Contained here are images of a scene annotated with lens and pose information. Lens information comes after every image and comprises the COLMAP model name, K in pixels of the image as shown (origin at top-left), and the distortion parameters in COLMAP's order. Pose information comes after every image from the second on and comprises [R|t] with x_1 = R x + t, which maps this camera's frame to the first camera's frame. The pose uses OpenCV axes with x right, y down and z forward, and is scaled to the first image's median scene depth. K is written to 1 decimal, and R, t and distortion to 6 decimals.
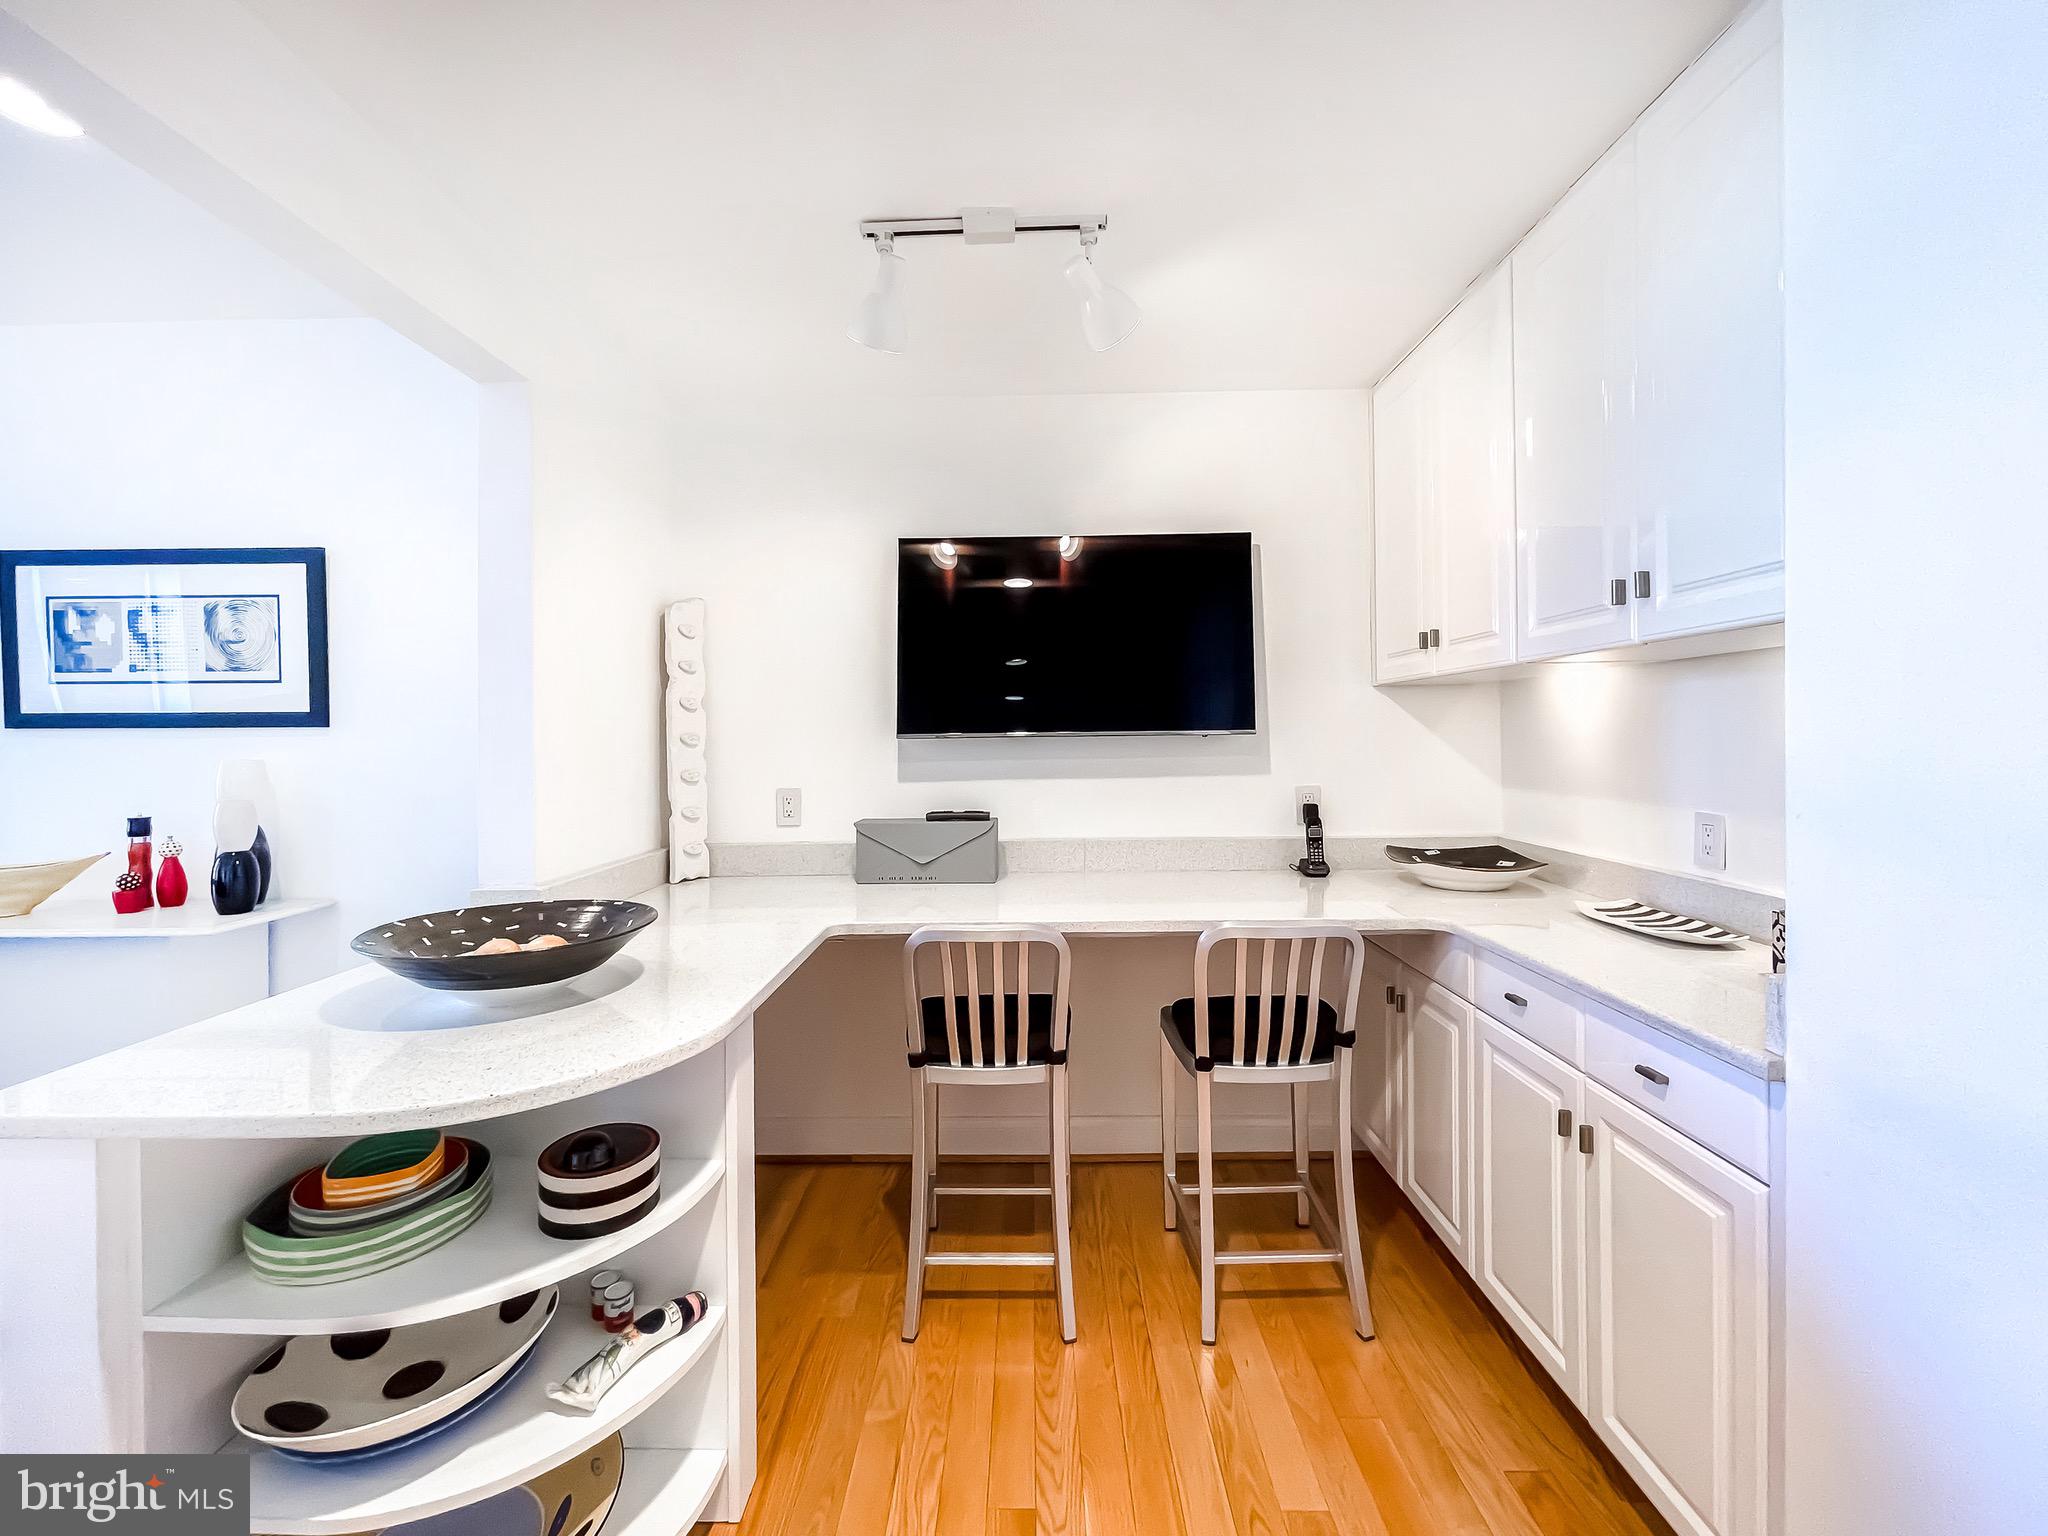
lens RADIAL K [[856.5, 0, 1022.9], [0, 856.5, 729.2], [0, 0, 1]] dist [-0.001077, 0.000063]
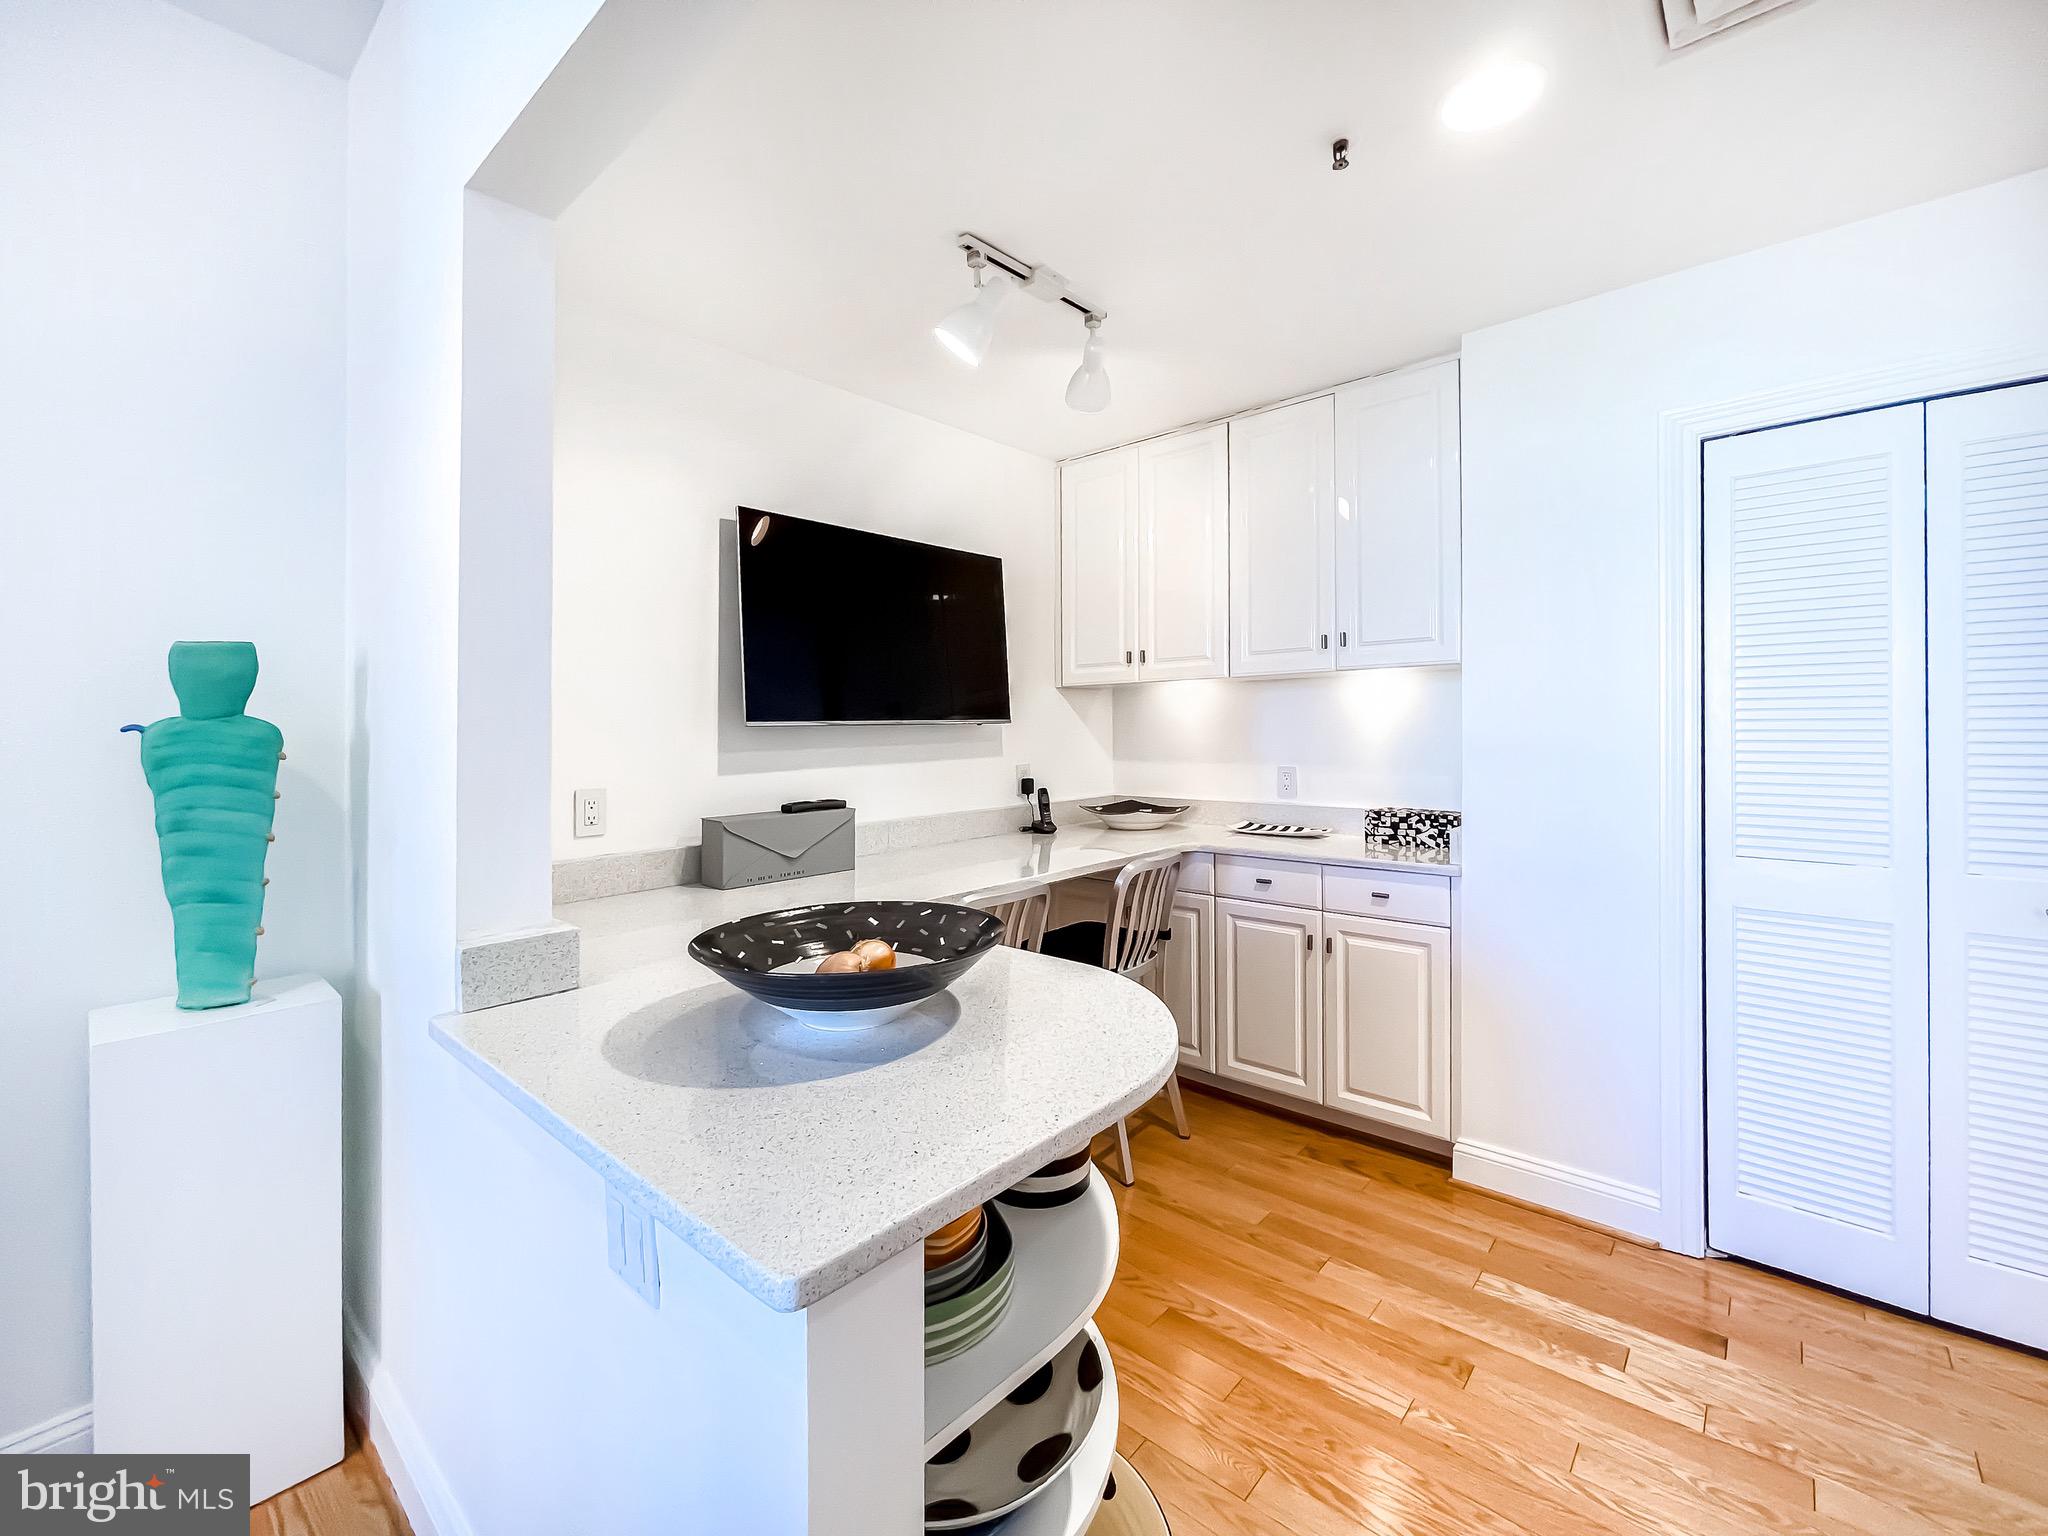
lens RADIAL K [[856.5, 0, 1036.6], [0, 856.5, 722.7], [0, 0, 1]] dist [-0.001077, 0.000063]
pose [[0.647703, 0.005064, 0.761876, -0.661169], [0.001323, 0.999969, -0.007772, 0.014661], [-0.761892, 0.006042, 0.647676, 0.178066]]
